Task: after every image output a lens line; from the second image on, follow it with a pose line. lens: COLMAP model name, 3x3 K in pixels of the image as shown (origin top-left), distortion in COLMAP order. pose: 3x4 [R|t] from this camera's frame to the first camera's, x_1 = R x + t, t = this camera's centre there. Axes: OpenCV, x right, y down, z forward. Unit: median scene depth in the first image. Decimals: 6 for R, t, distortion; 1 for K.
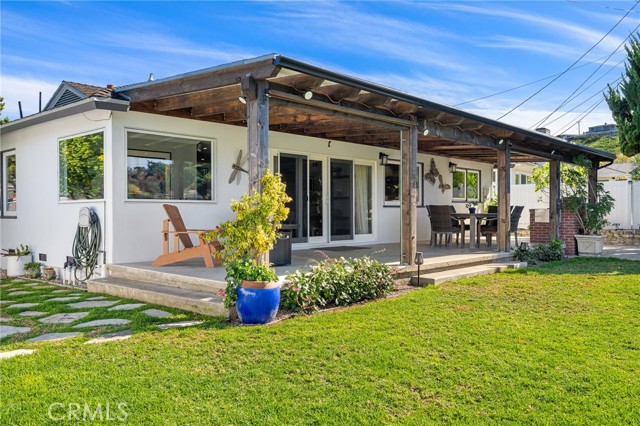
lens RADIAL K [[541.5, 0, 317.2], [0, 541.5, 215.6], [0, 0, 1]] dist [0.011485, 0.004626]
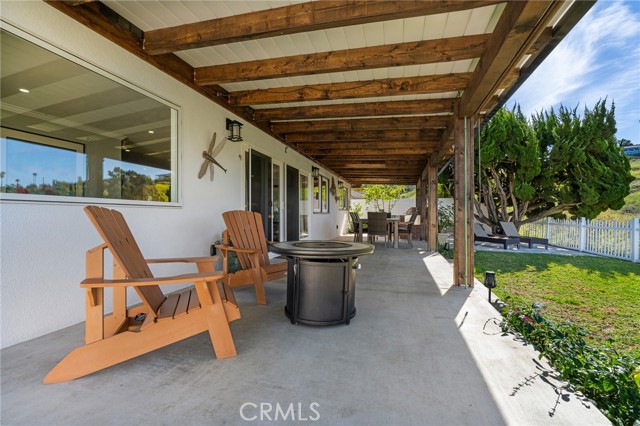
lens RADIAL K [[283.6, 0, 317.2], [0, 283.6, 216.2], [0, 0, 1]] dist [0.001324, 0.000310]
pose [[0.901739, -0.000130, 0.432281, -0.218136], [0.001847, 0.999992, -0.003552, -0.012354], [-0.432277, 0.004002, 0.901732, 0.732082]]
